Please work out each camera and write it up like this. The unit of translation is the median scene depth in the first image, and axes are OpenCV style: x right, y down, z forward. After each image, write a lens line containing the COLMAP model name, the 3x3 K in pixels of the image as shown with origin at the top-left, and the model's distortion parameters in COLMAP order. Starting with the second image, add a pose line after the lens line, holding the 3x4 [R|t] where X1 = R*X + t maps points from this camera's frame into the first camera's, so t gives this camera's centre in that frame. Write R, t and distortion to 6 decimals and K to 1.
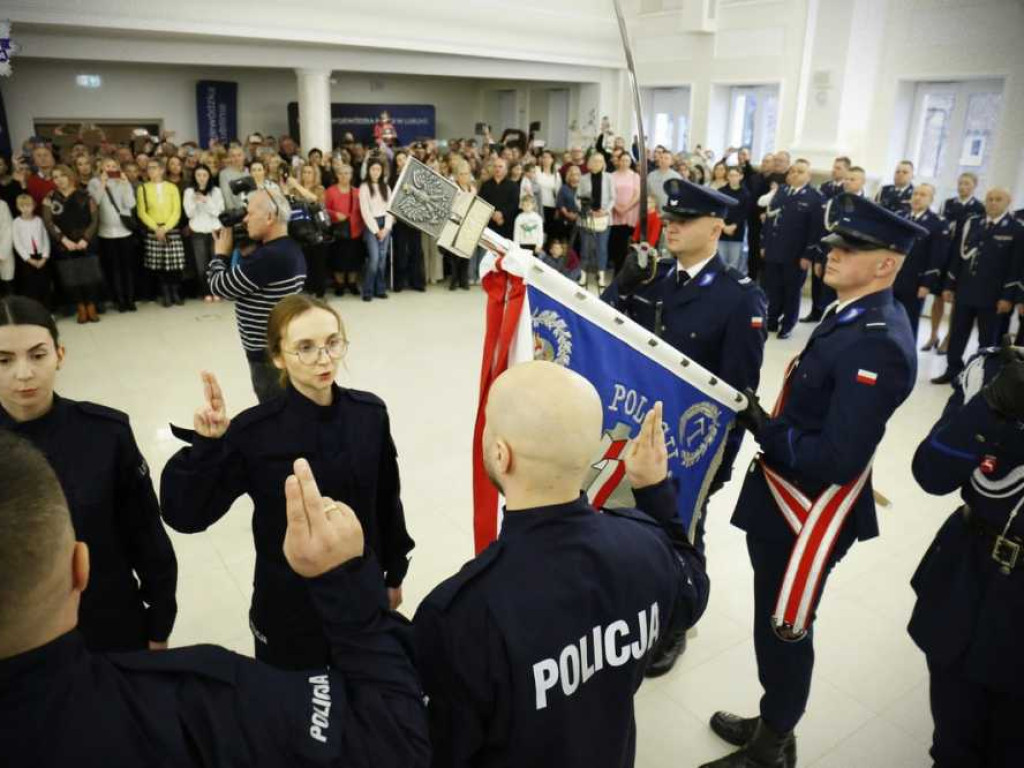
lens RADIAL K [[803.6, 0, 516.1], [0, 803.6, 375.1], [0, 0, 1]] dist [-0.015084, 0.005174]
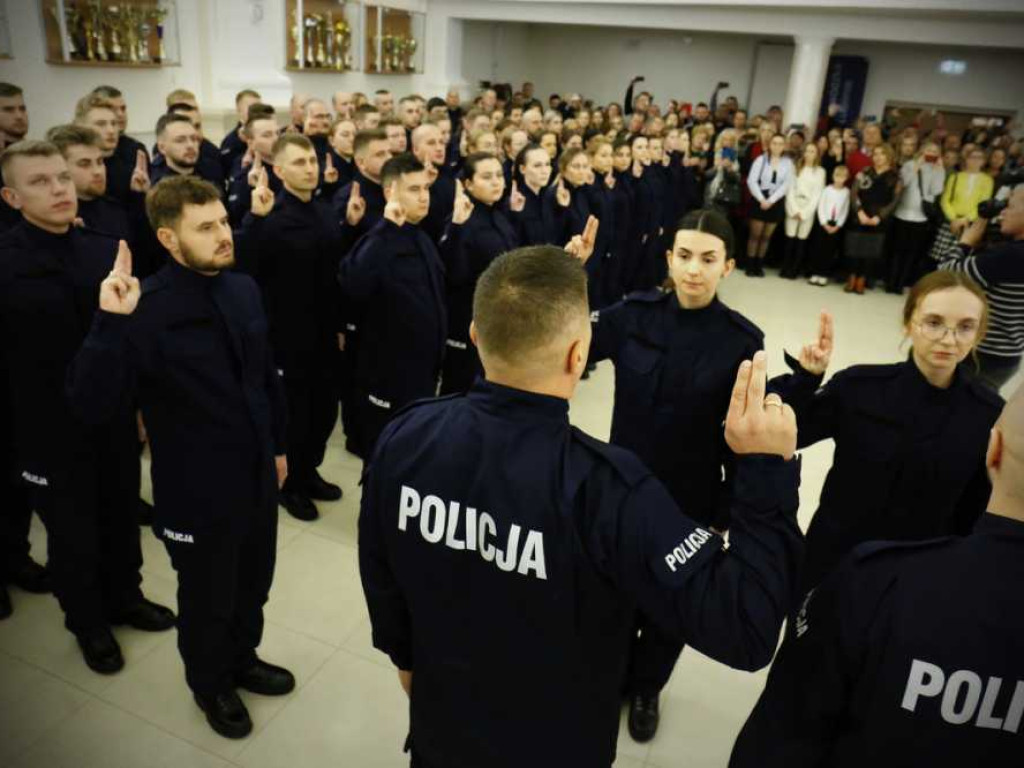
lens RADIAL K [[848.2, 0, 511.2], [0, 848.2, 377.6], [0, 0, 1]] dist [-0.033317, 0.044419]
pose [[0.538832, 0.311946, -0.782527, 0.129861], [-0.326311, 0.933682, 0.147511, 0.021155], [0.776647, 0.175864, 0.604890, 0.001425]]
